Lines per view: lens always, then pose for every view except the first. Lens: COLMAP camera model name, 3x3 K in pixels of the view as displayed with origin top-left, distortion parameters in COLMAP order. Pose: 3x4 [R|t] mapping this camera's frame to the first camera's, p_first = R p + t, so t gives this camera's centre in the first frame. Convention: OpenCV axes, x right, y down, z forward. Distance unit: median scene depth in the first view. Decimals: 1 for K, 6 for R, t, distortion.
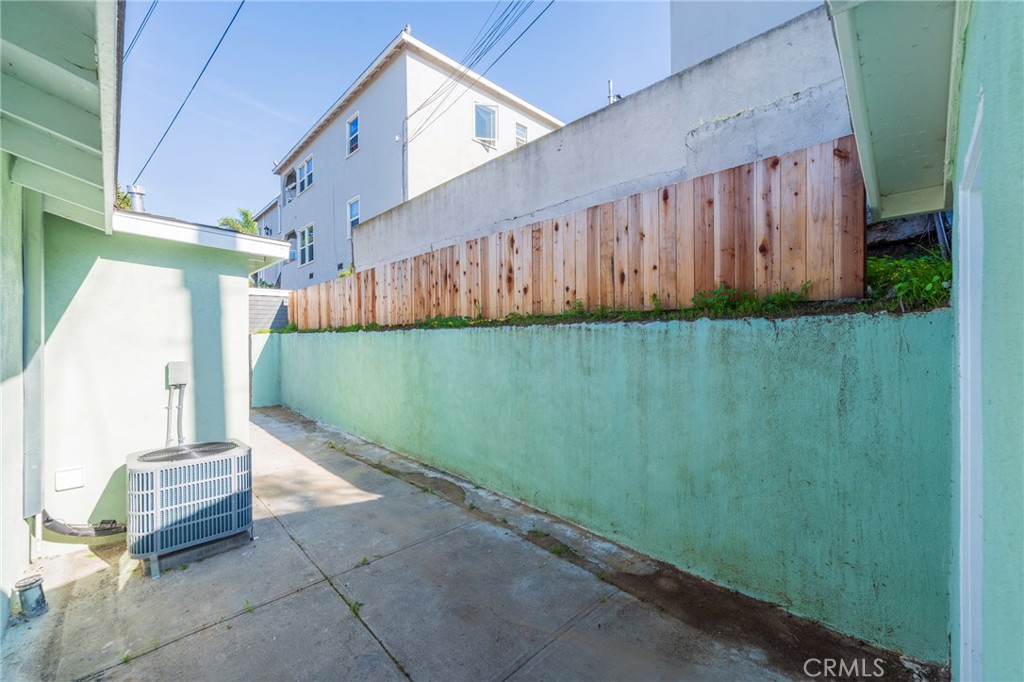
lens RADIAL K [[411.9, 0, 514.8], [0, 411.9, 337.2], [0, 0, 1]] dist [0.002132, -0.000057]
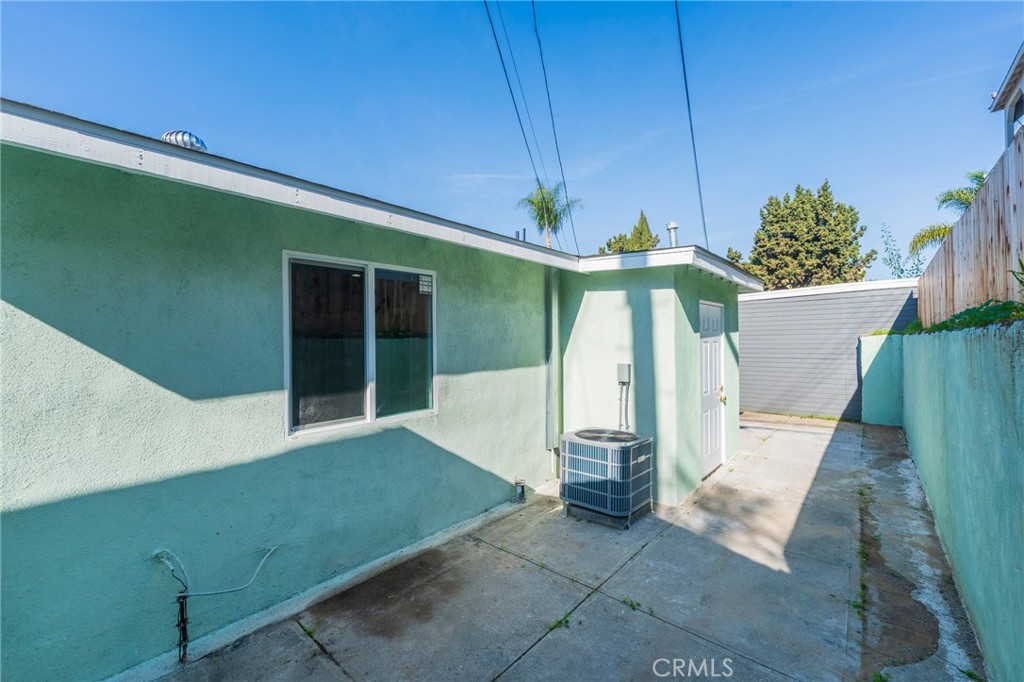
lens RADIAL K [[412.5, 0, 509.8], [0, 412.5, 336.5], [0, 0, 1]] dist [-0.000427, -0.000118]
pose [[0.075233, -0.006807, -0.997143, 0.335241], [0.008044, 0.999948, -0.006219, -0.015792], [0.997134, -0.007553, 0.075284, 0.453981]]
